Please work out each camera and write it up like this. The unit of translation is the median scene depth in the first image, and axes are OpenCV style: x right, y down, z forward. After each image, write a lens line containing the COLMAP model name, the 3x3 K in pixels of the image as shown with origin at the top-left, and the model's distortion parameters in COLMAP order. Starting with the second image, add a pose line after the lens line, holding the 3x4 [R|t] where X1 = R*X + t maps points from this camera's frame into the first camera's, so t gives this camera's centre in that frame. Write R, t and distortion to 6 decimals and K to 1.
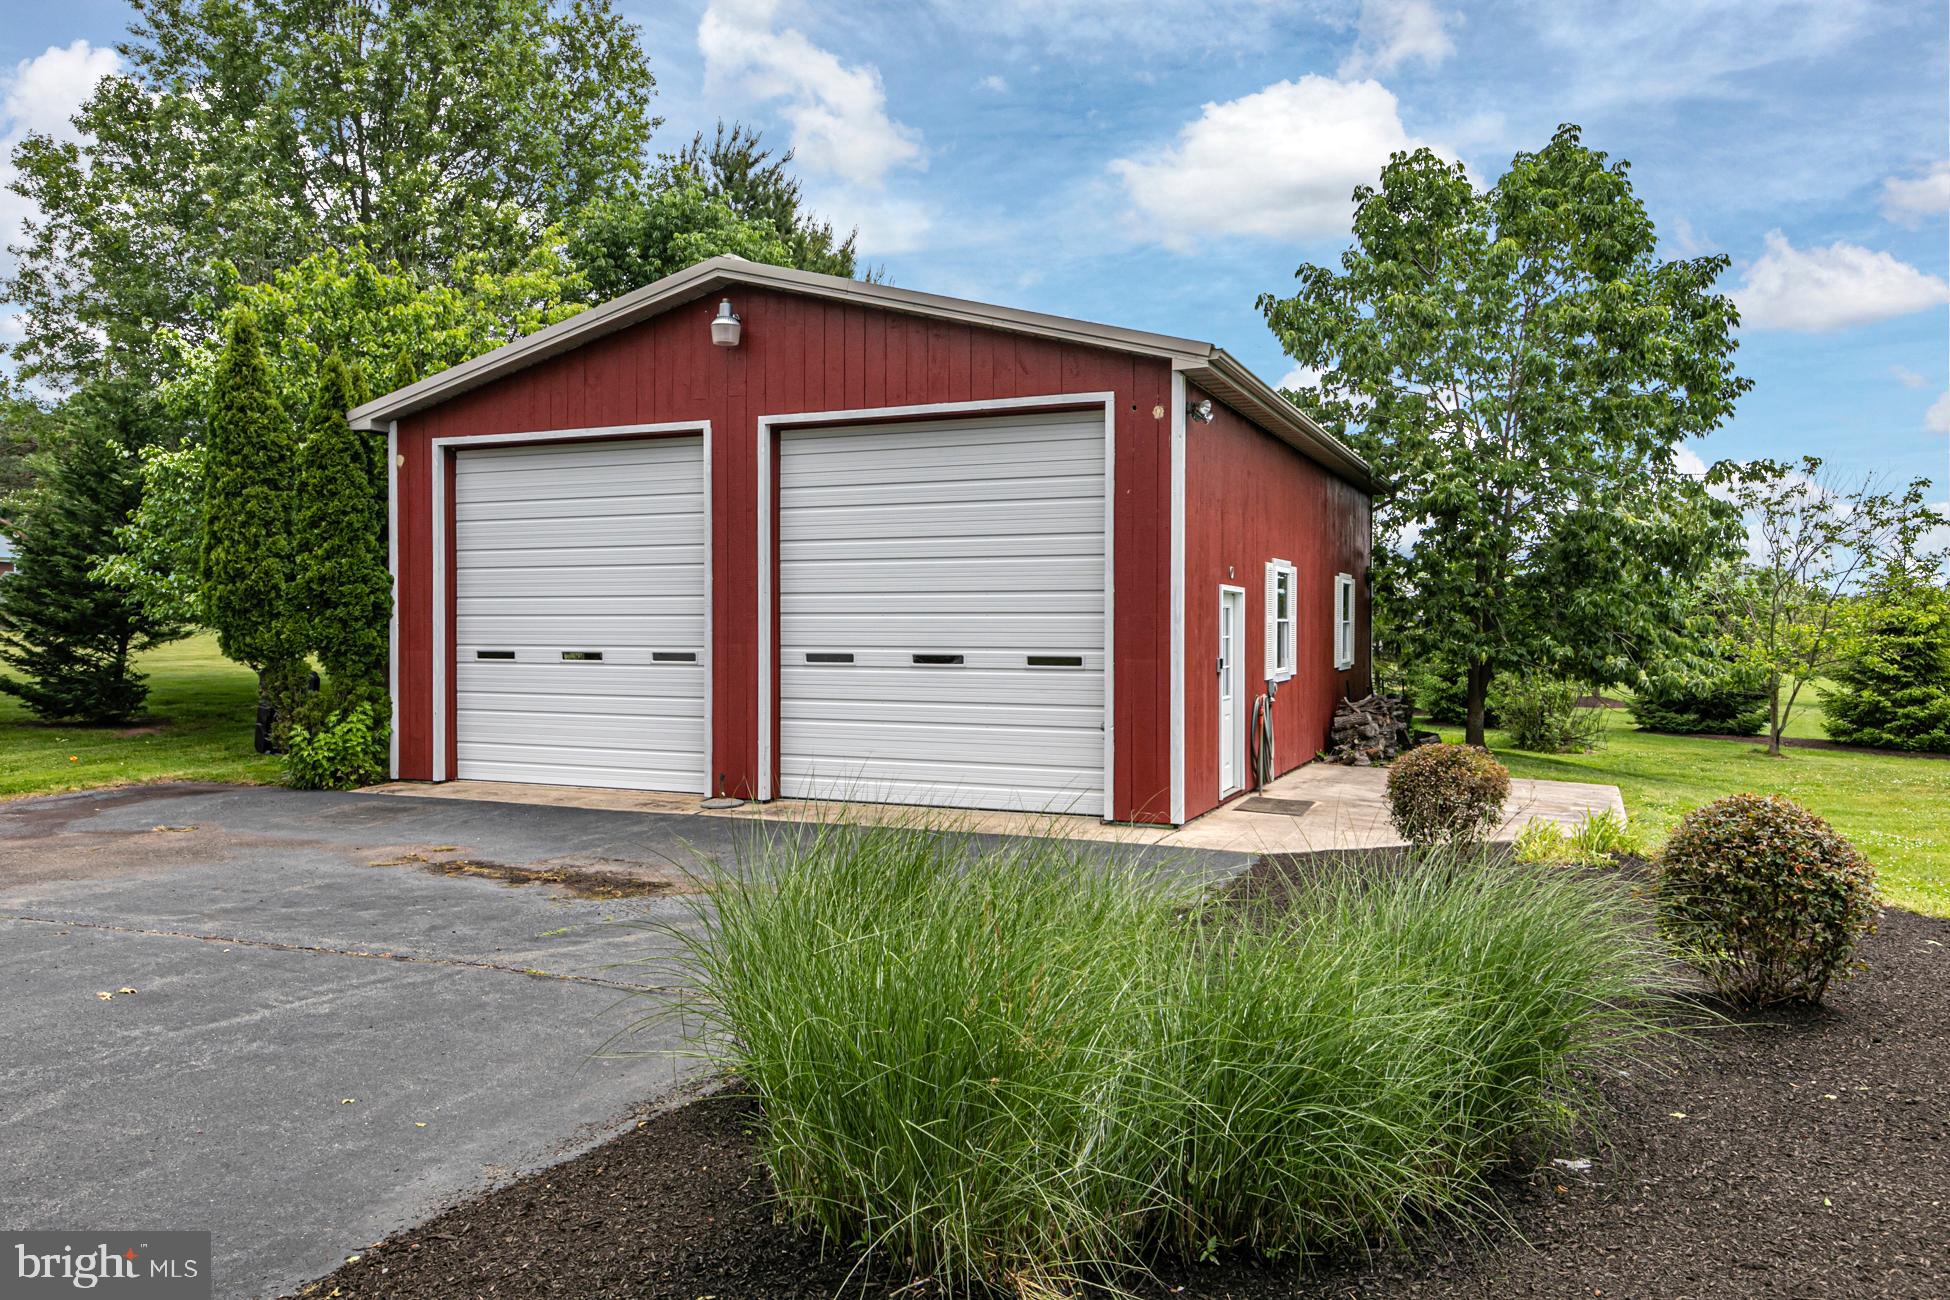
lens RADIAL K [[1407.0, 0, 975.4], [0, 1407.0, 644.4], [0, 0, 1]] dist [-0.006650, 0.001305]
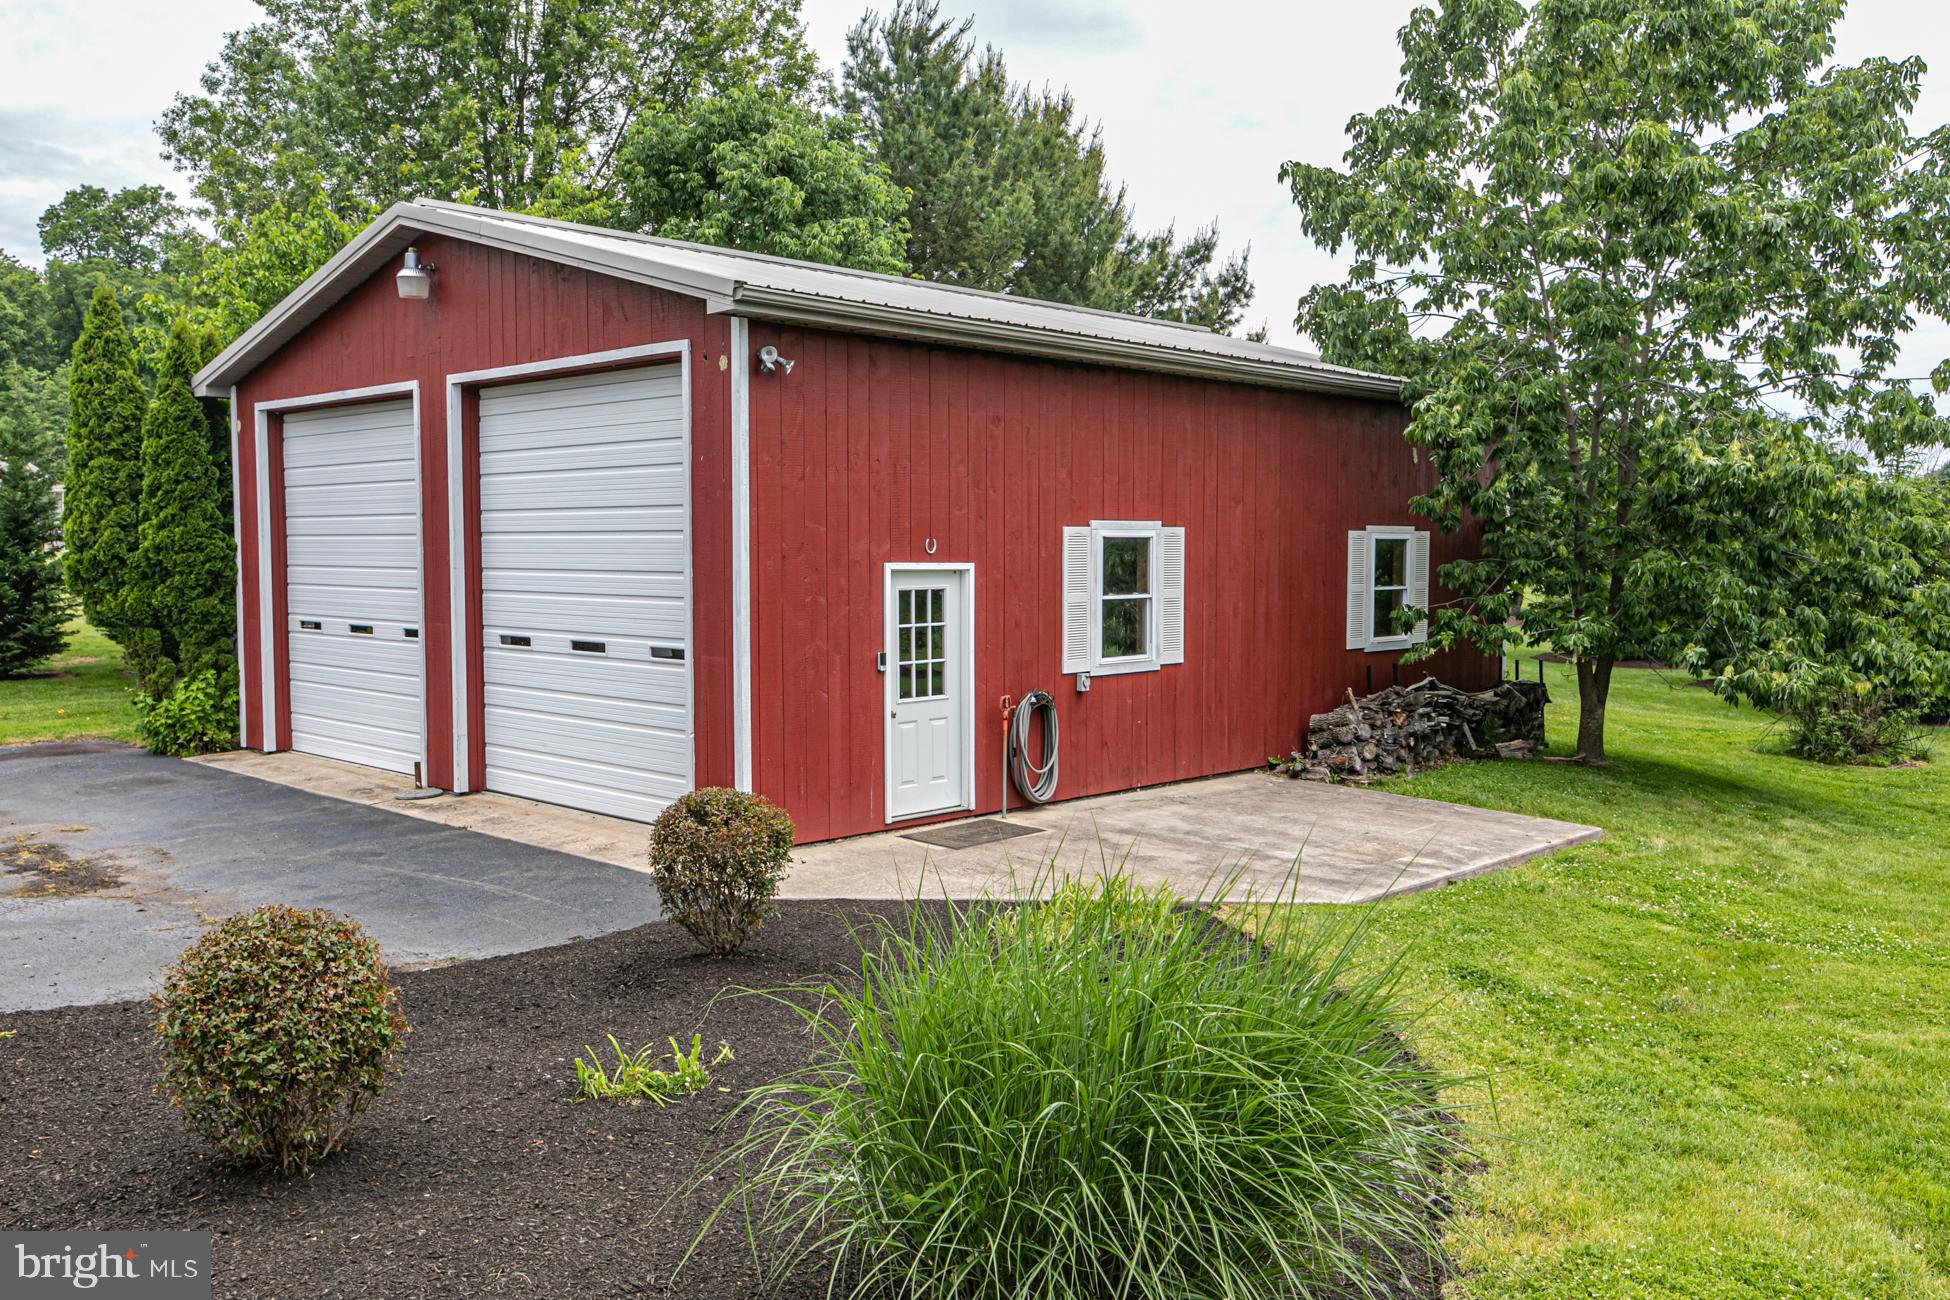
lens RADIAL K [[1627.6, 0, 973.9], [0, 1627.6, 653.3], [0, 0, 1]] dist [-0.003483, -0.010882]
pose [[0.933270, 0.024037, -0.358371, 0.501432], [-0.004962, 0.998526, 0.054050, -0.037043], [0.359142, -0.048665, 0.932013, 0.118529]]
